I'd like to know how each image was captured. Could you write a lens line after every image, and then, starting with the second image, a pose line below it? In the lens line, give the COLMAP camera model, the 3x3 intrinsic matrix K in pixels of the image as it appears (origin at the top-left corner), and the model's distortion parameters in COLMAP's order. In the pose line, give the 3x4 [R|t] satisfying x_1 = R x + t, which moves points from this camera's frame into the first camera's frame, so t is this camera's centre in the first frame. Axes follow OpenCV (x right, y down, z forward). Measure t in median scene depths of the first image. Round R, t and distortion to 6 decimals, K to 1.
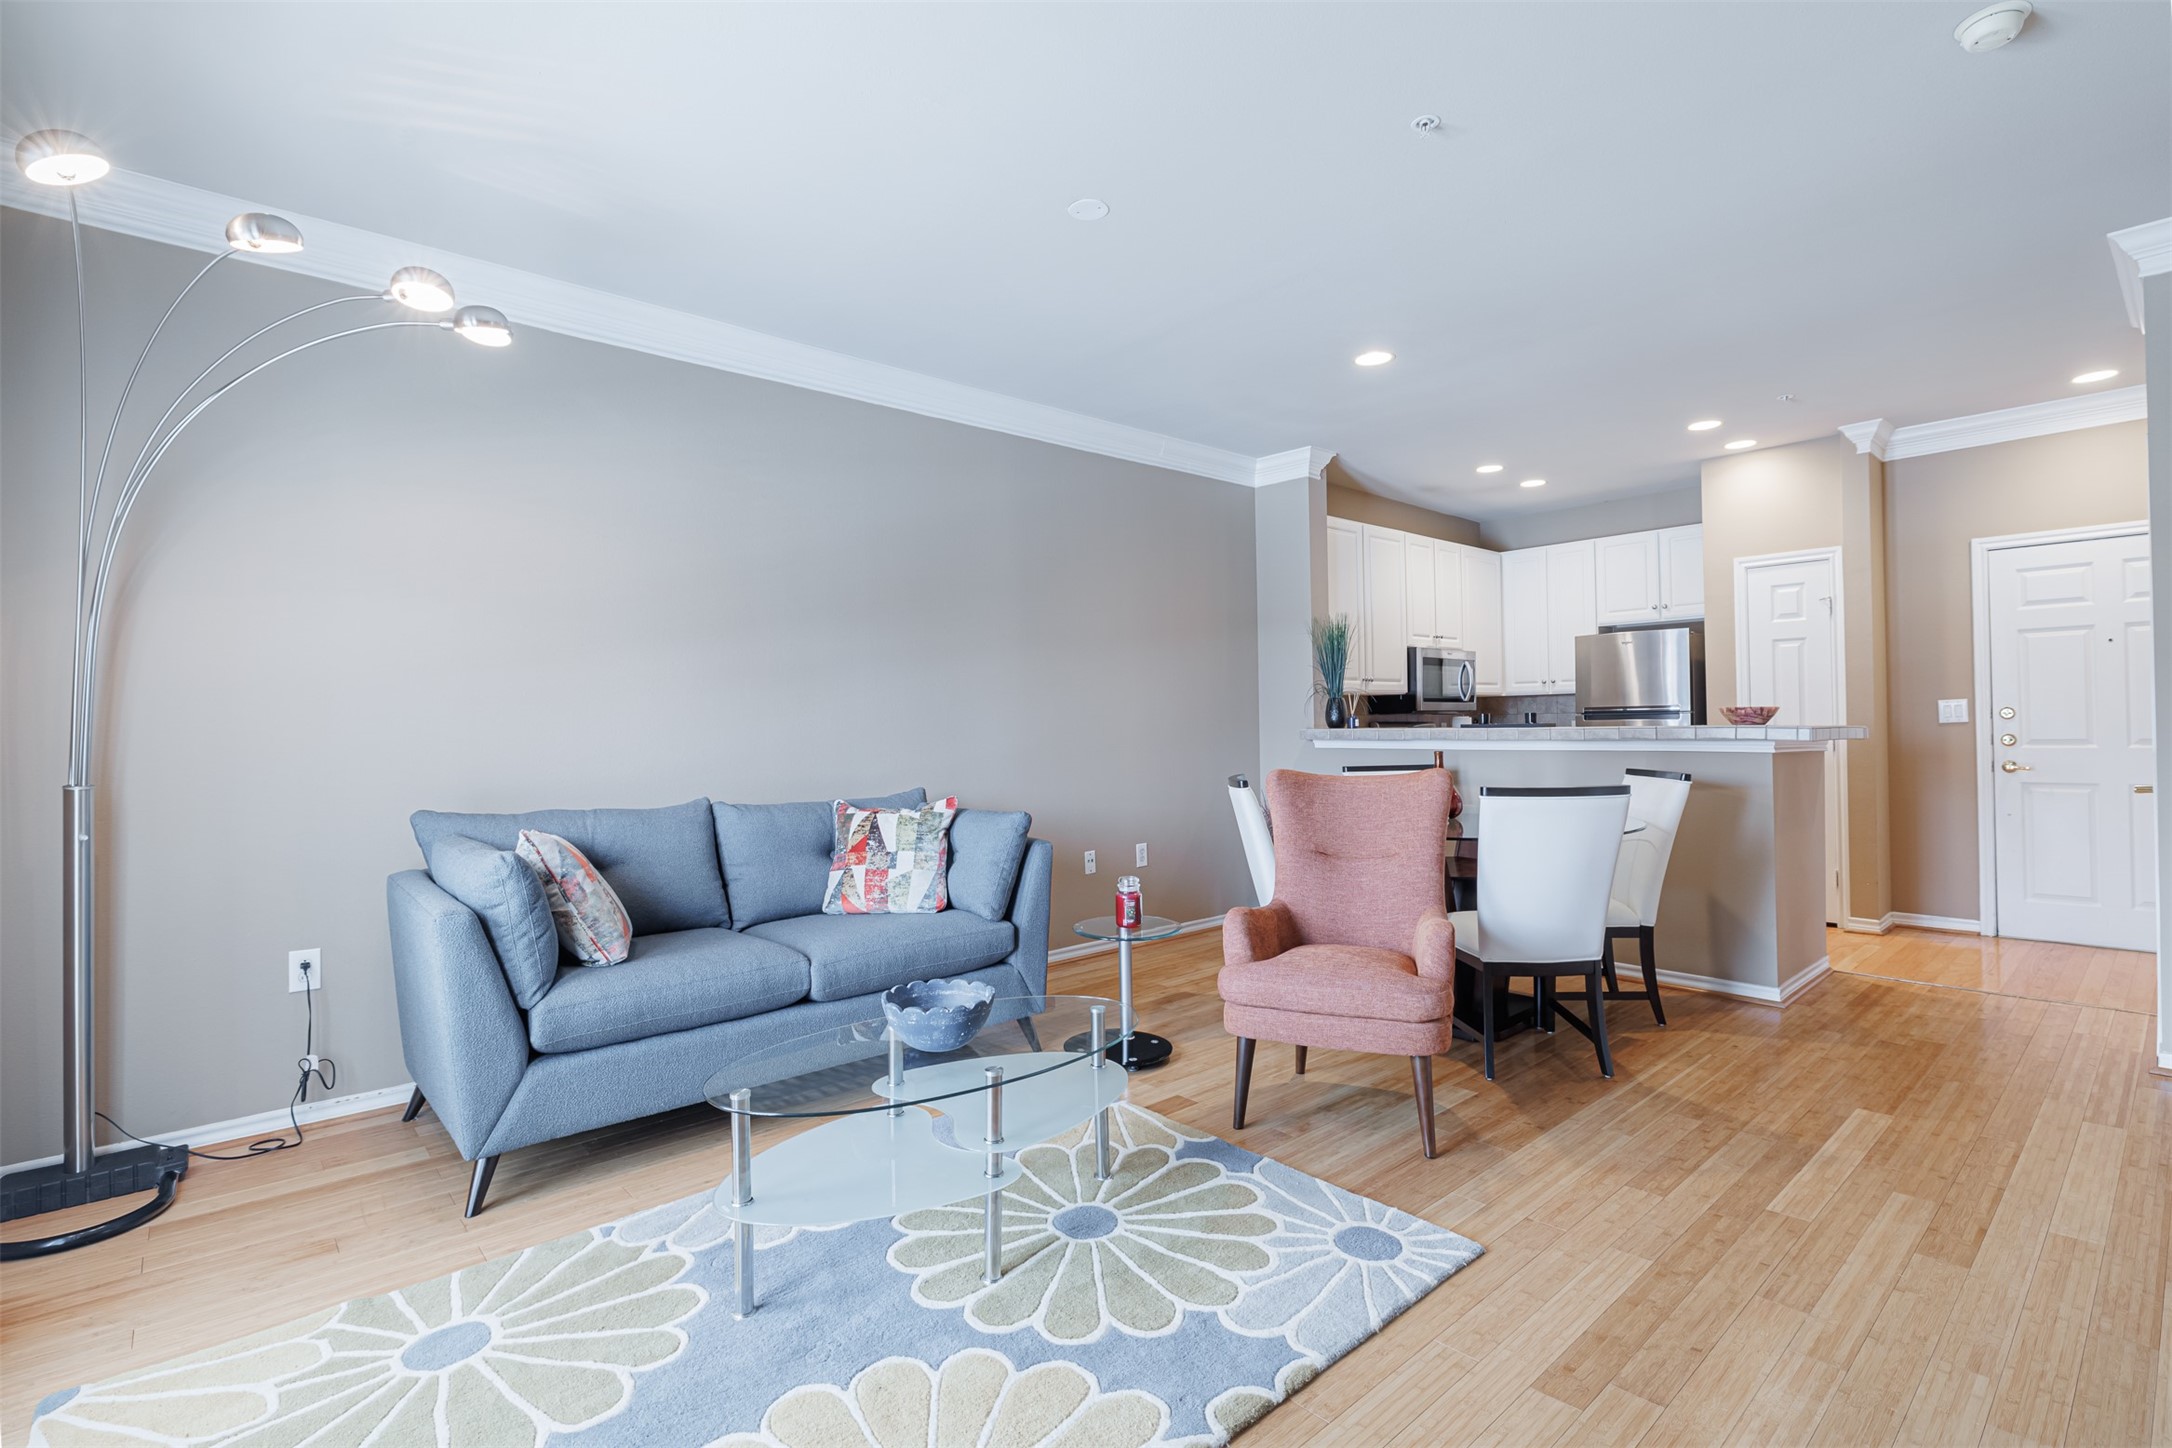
lens RADIAL K [[1006.1, 0, 1091.5], [0, 1006.1, 722.6], [0, 0, 1]] dist [-0.000589, -0.001663]
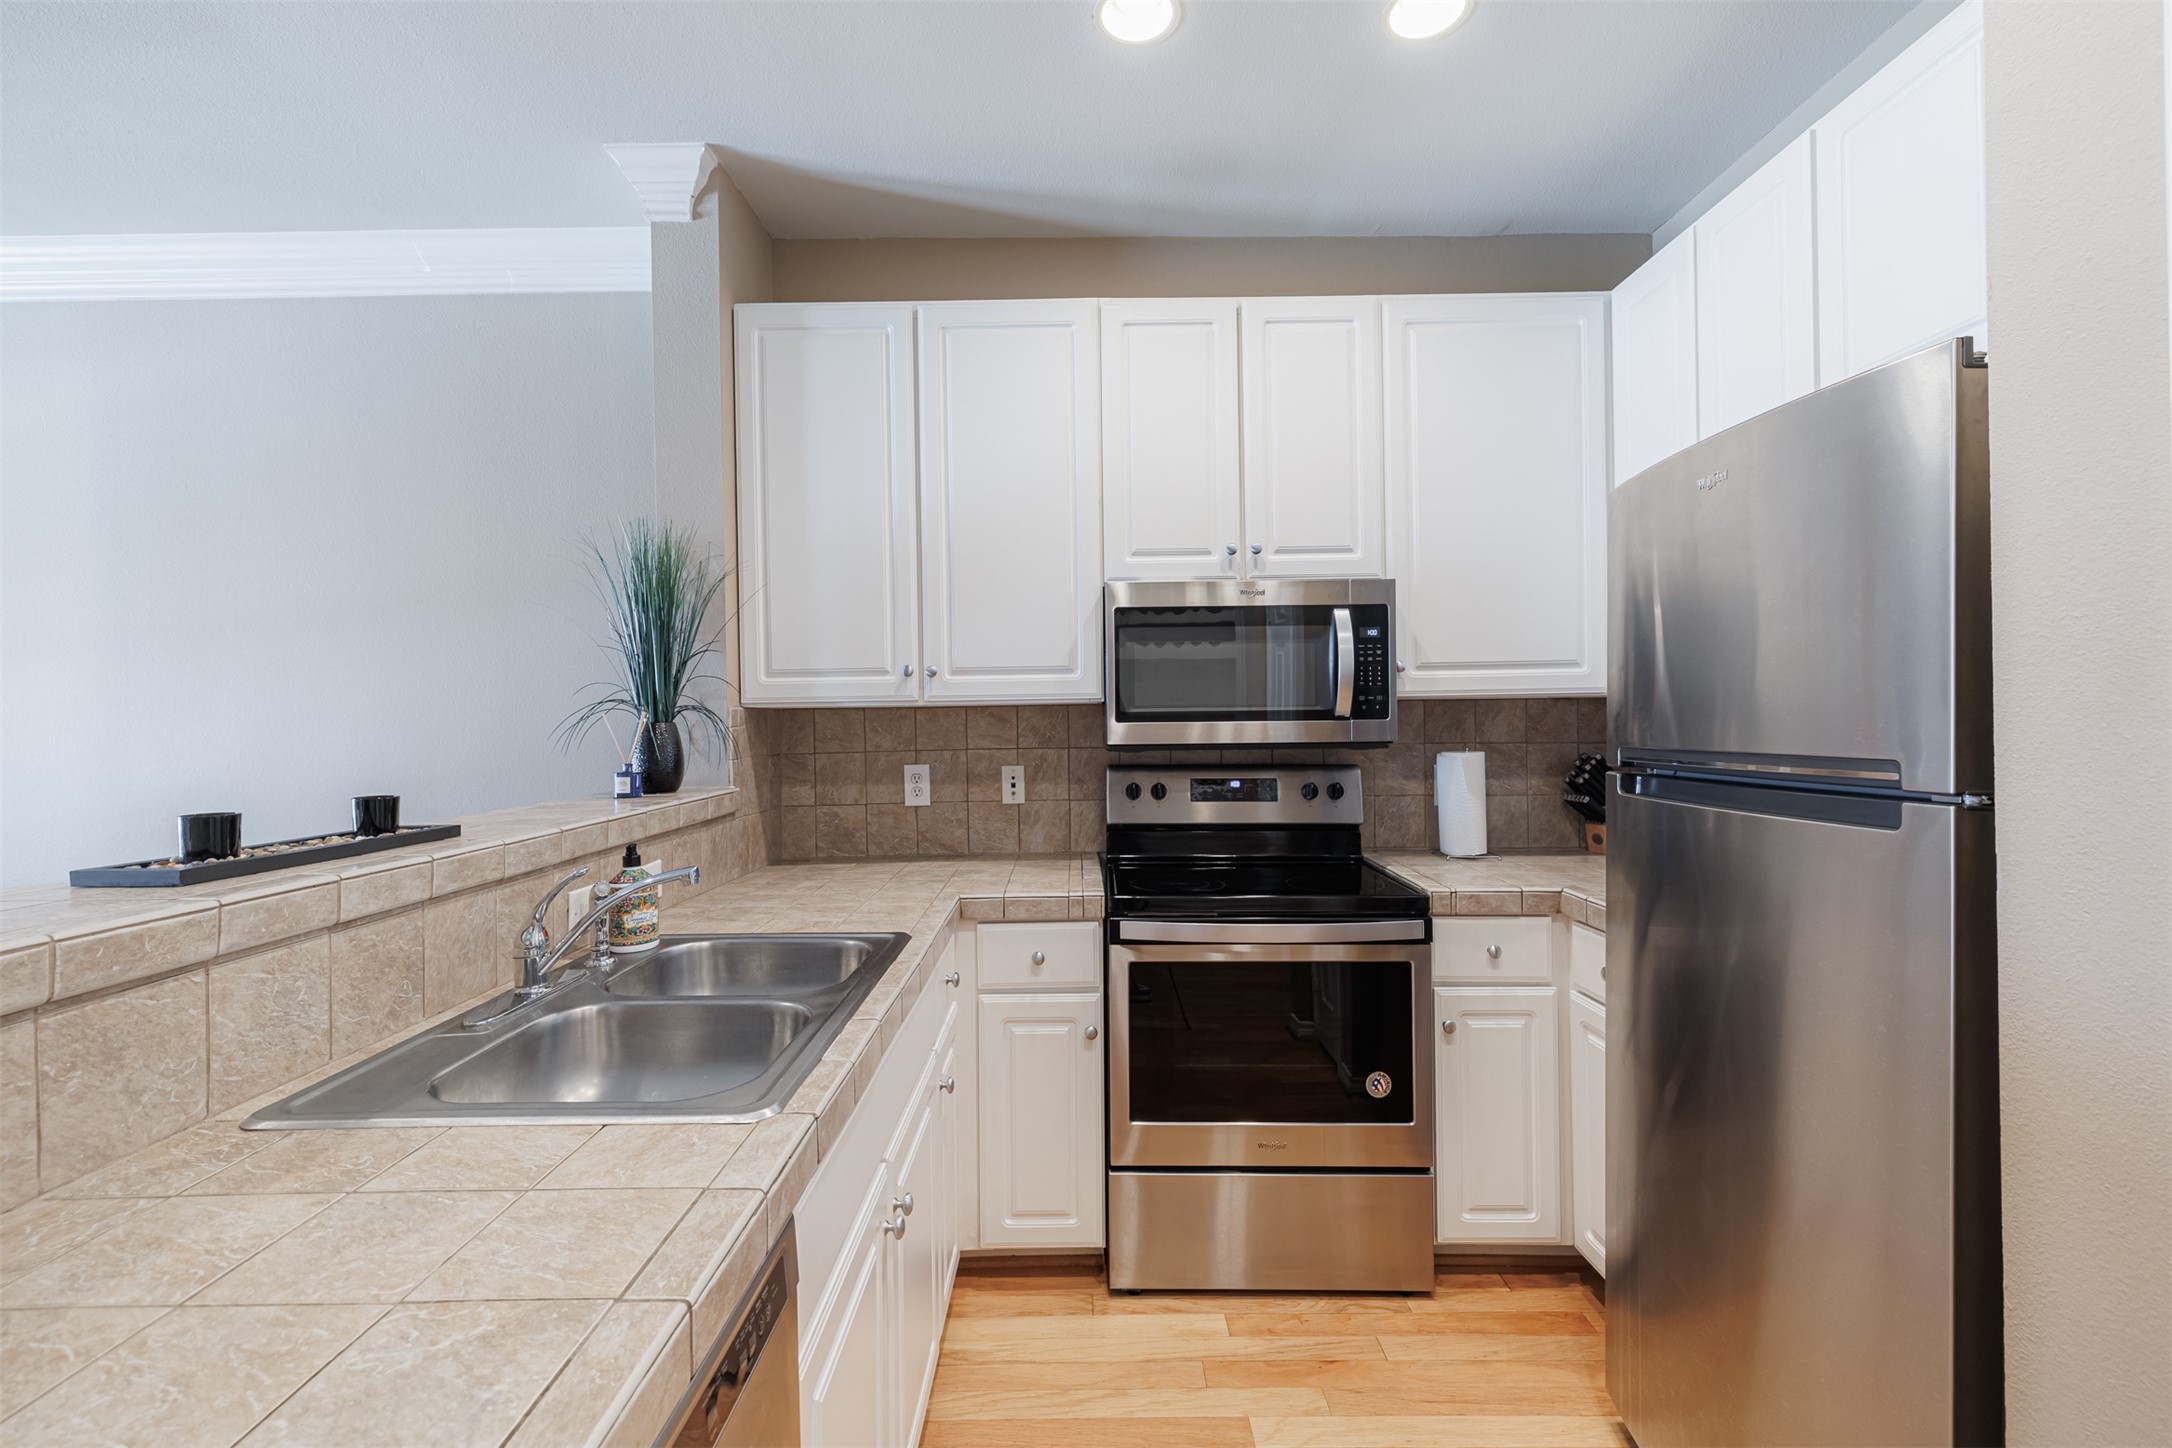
lens RADIAL K [[916.8, 0, 1086.0], [0, 916.8, 724.0], [0, 0, 1]] dist [0.013757, -0.006280]
pose [[0.737701, 0.012336, -0.675015, 0.680319], [0.003525, 0.999749, 0.022123, -0.034021], [0.675119, -0.018700, 0.737472, 0.882429]]
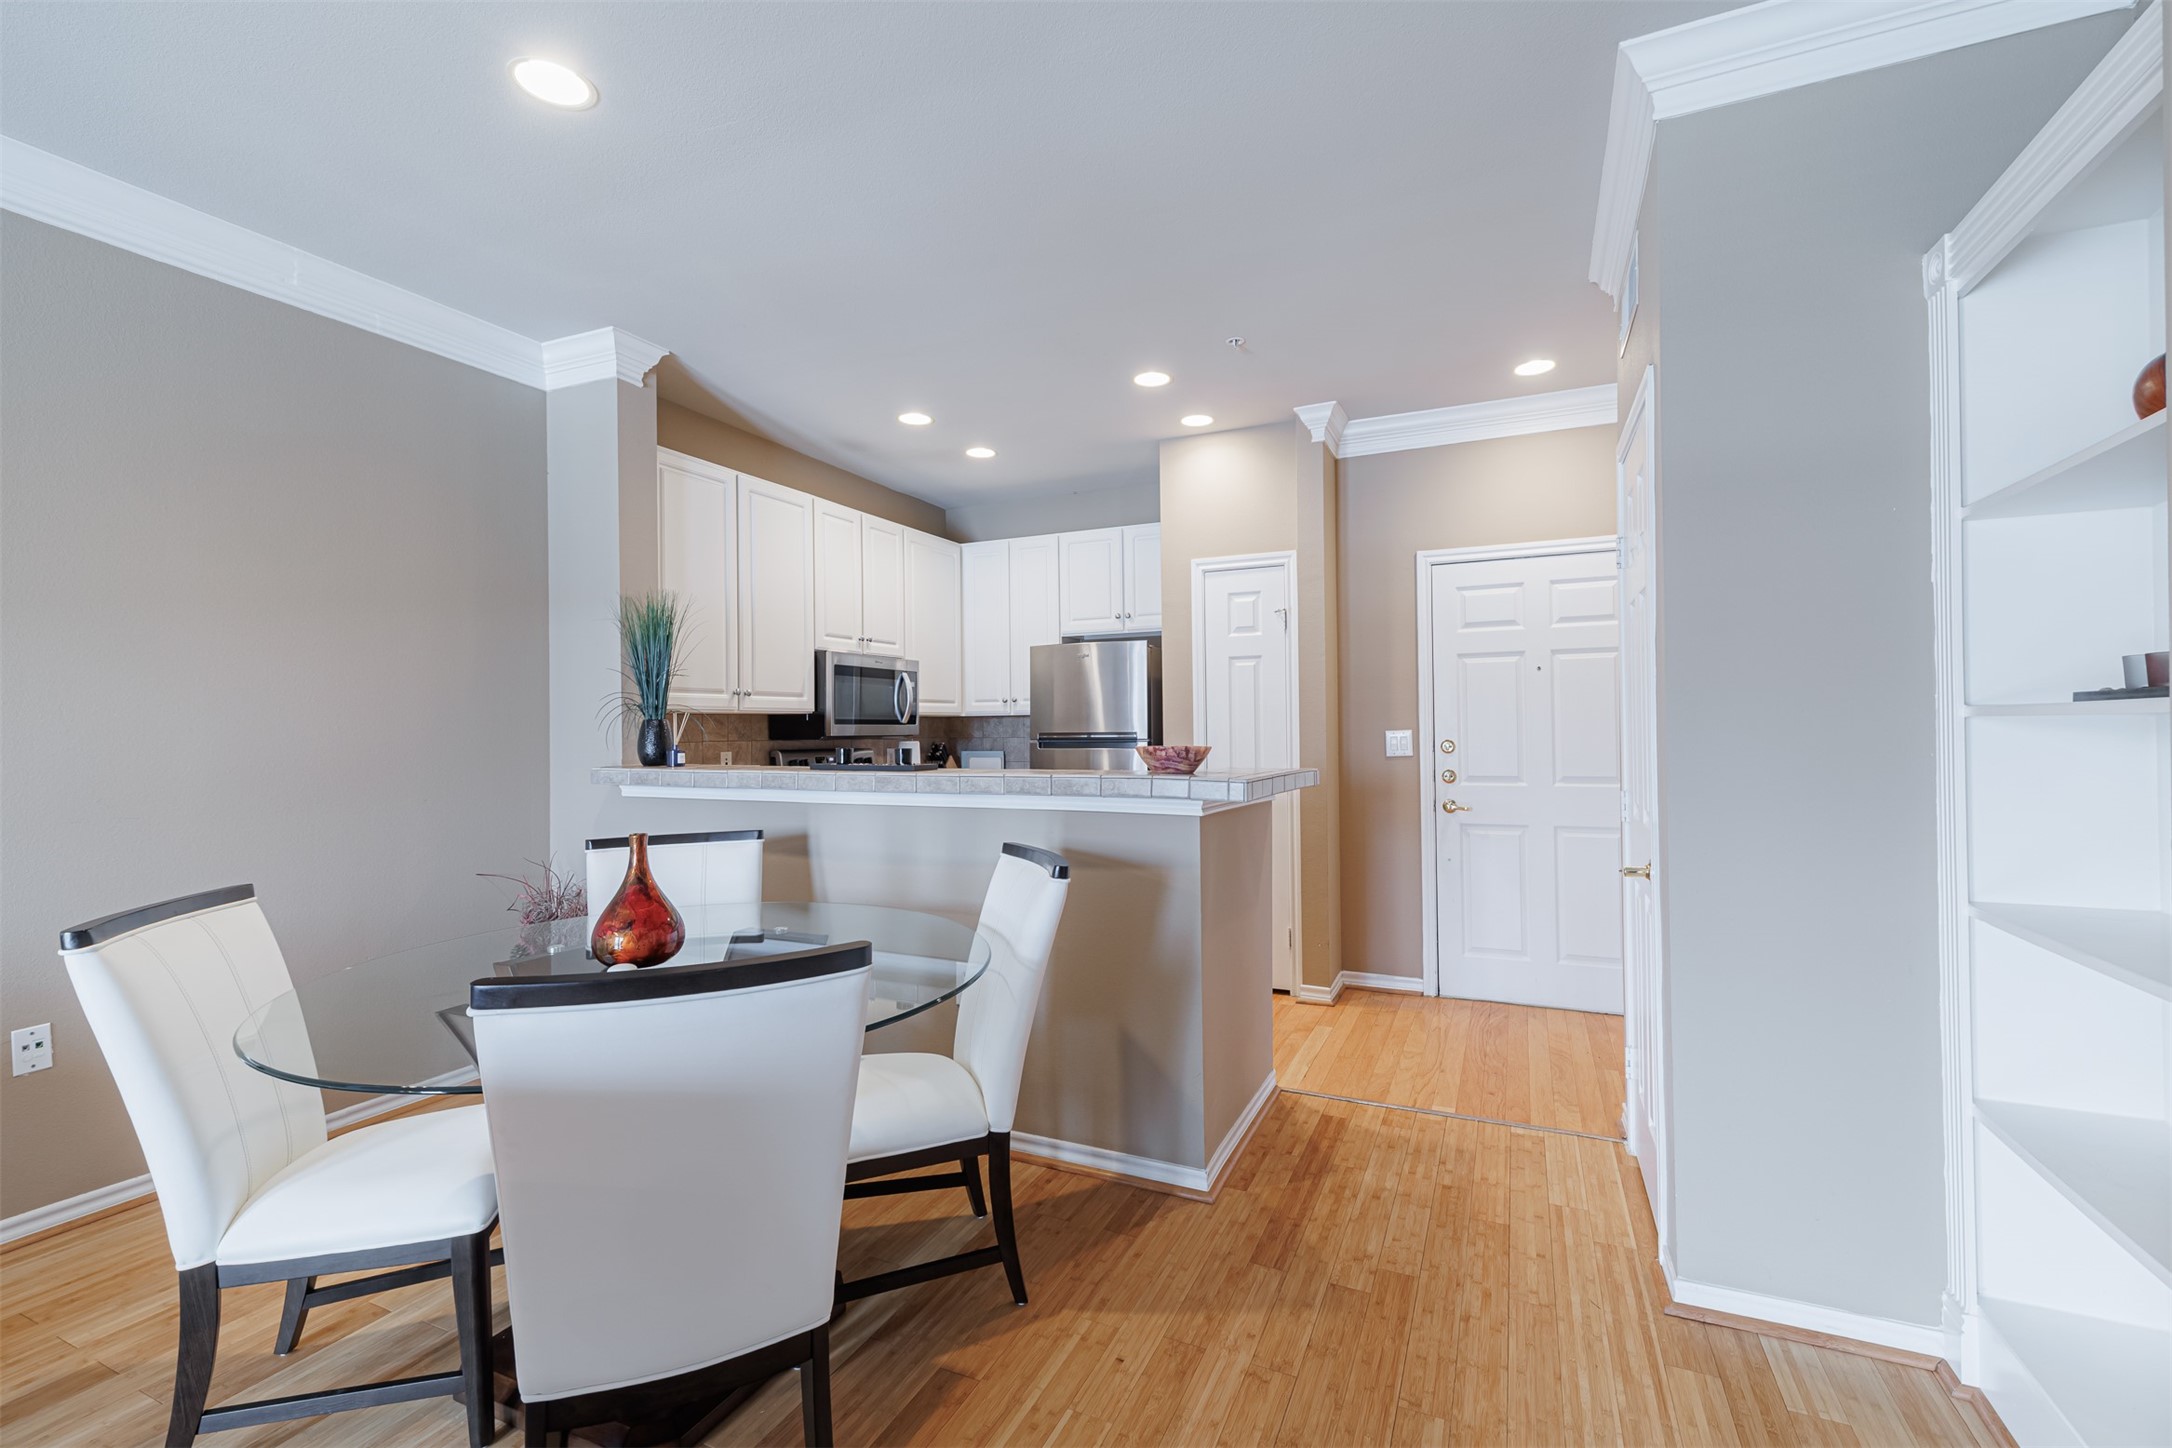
lens RADIAL K [[916.8, 0, 1086.0], [0, 916.8, 724.0], [0, 0, 1]] dist [0.013757, -0.006280]
pose [[0.919677, 0.009558, 0.392560, 0.281325], [-0.007037, 0.999944, -0.007860, -0.020170], [-0.392613, 0.004466, 0.919693, 0.358693]]
